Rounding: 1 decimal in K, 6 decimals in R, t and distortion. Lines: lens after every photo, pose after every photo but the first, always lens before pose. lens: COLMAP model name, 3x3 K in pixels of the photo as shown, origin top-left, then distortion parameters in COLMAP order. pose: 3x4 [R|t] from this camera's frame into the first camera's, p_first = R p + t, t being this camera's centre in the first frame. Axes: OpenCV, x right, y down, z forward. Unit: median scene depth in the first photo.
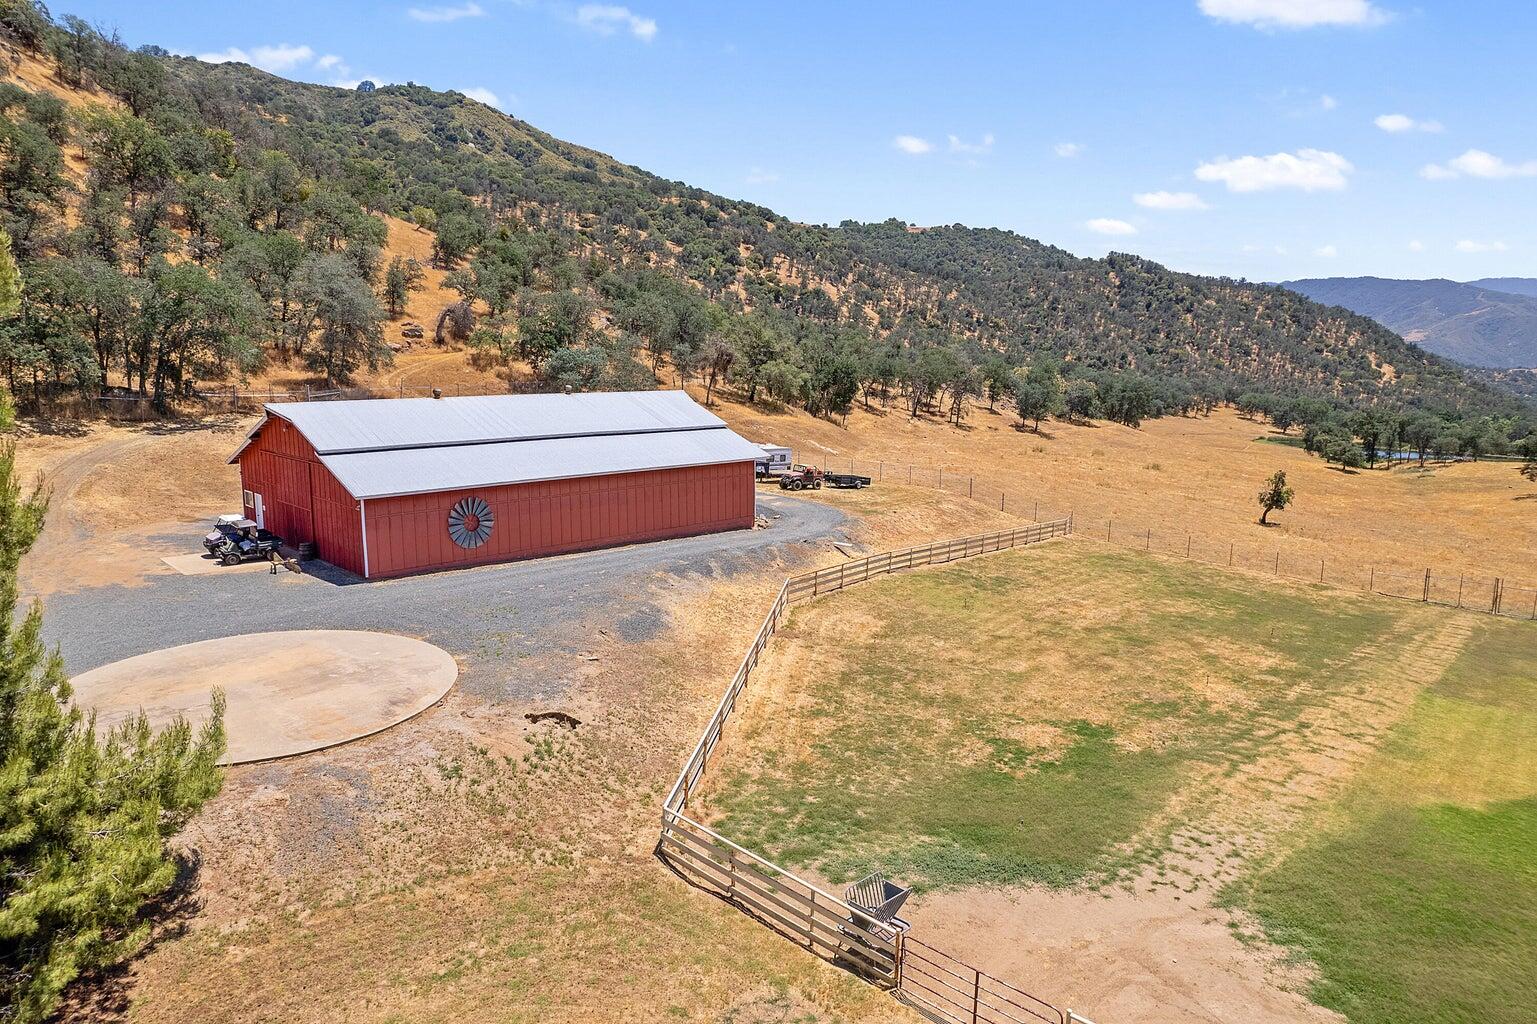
lens RADIAL K [[986.1, 0, 769.3], [0, 986.1, 507.0], [0, 0, 1]] dist [-0.056906, 0.041053]
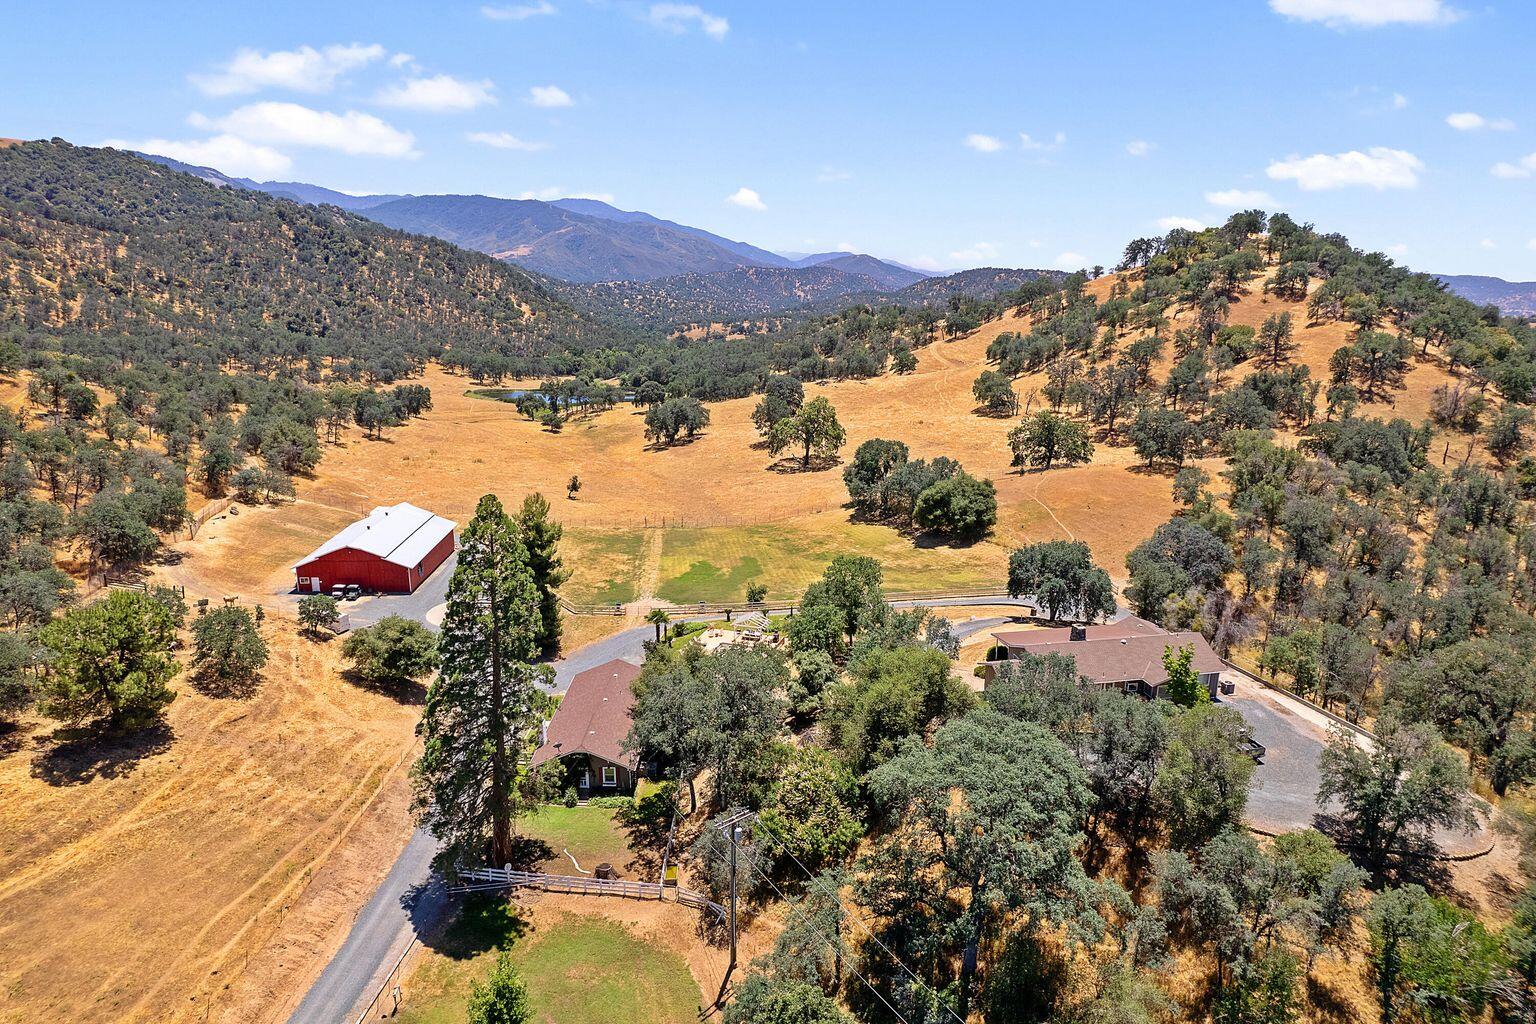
lens RADIAL K [[985.4, 0, 770.1], [0, 985.4, 509.5], [0, 0, 1]] dist [-0.056906, 0.041053]
pose [[0.680108, -0.182860, 0.709940, -0.367967], [0.116644, 0.983048, 0.141461, -0.102757], [-0.723773, -0.013398, 0.689908, -0.420339]]
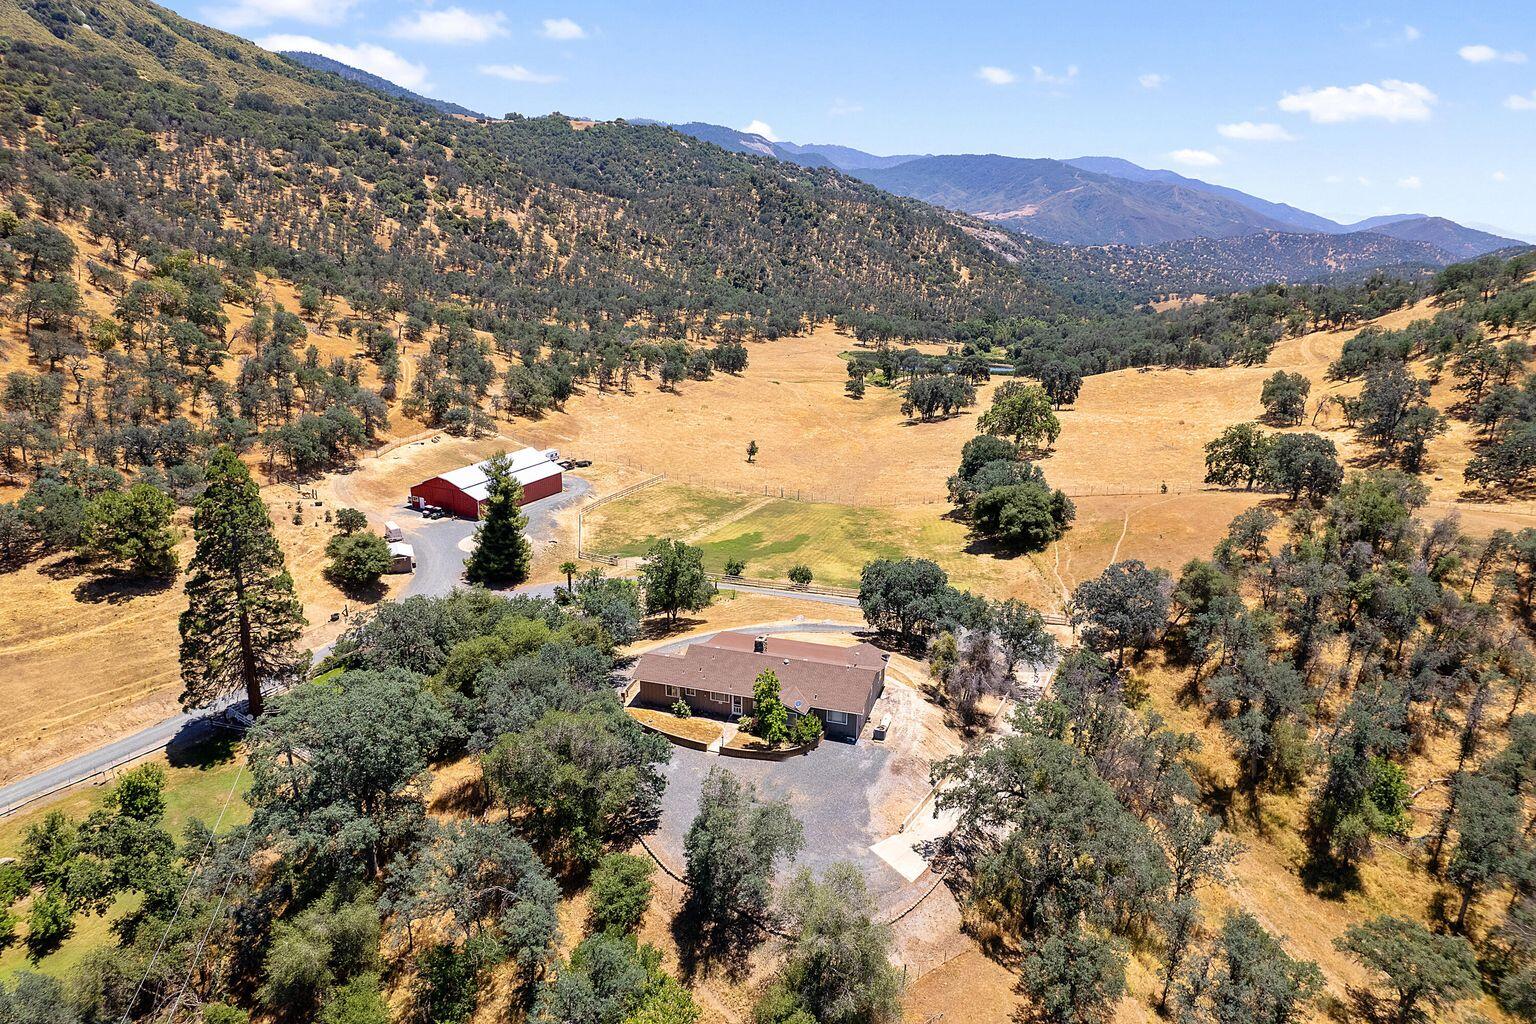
lens RADIAL K [[985.4, 0, 768.0], [0, 985.4, 515.8], [0, 0, 1]] dist [-0.056906, 0.041053]
pose [[0.948340, -0.093606, 0.303133, -0.100058], [0.051381, 0.988184, 0.144401, -0.091897], [-0.313068, -0.121366, 0.941944, -0.629970]]
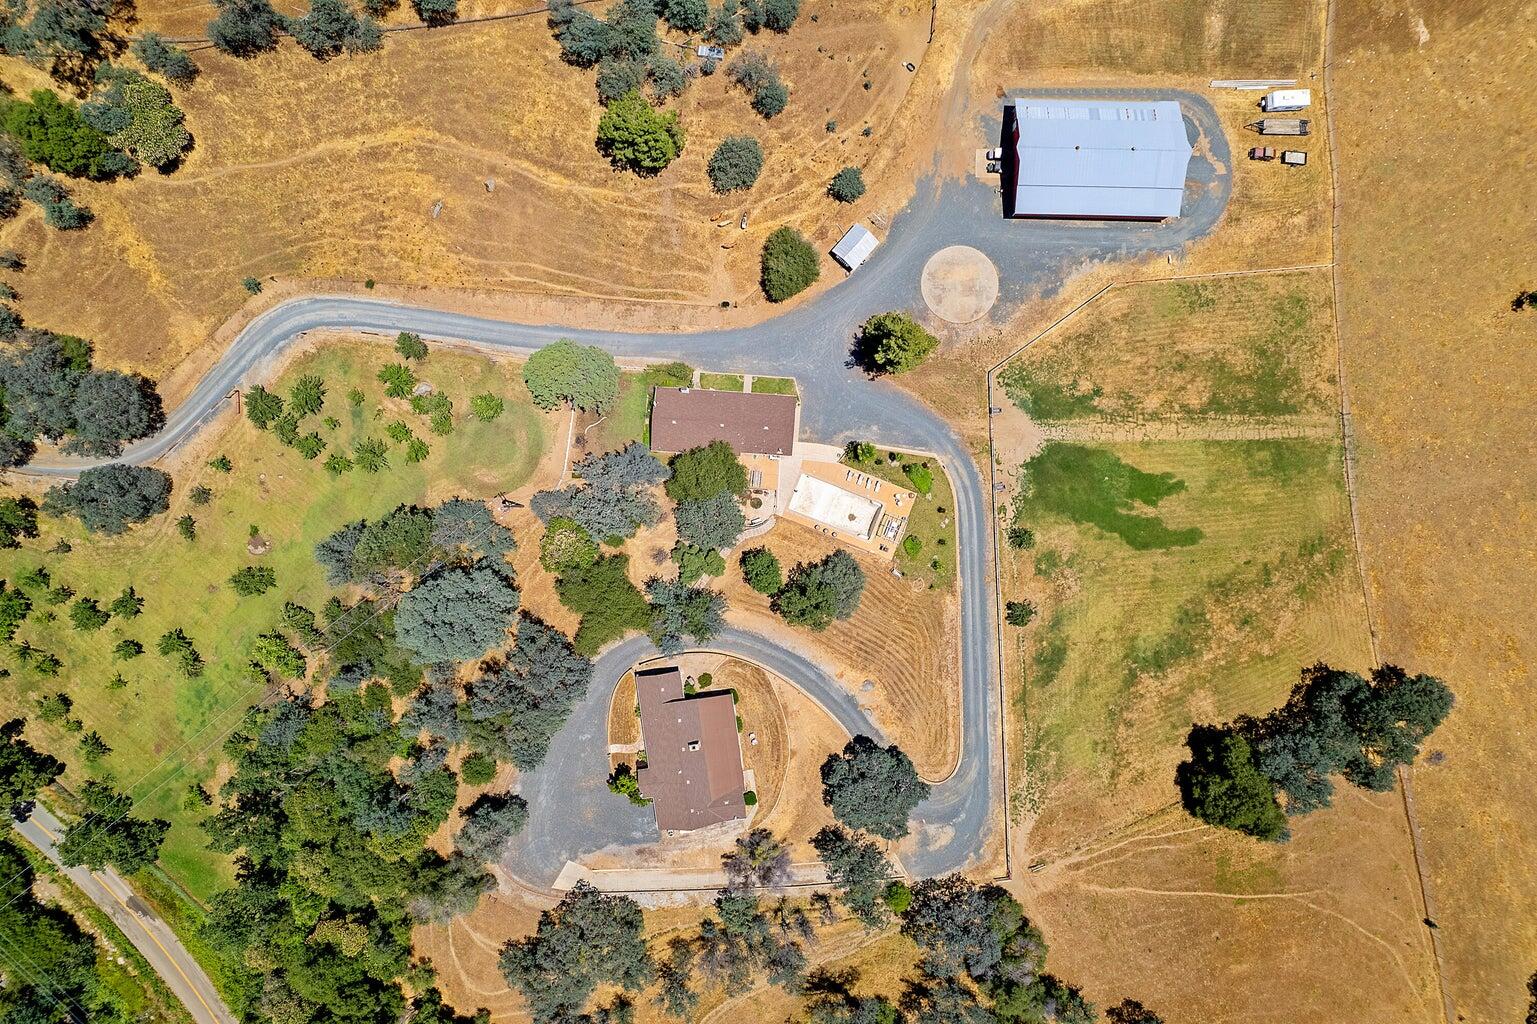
lens RADIAL K [[986.1, 0, 766.0], [0, 986.1, 514.2], [0, 0, 1]] dist [-0.056906, 0.041053]
pose [[0.695223, 0.718768, -0.006152, -0.046572], [-0.121028, 0.125491, 0.984685, -0.625545], [0.708532, -0.683831, 0.174235, -0.194272]]
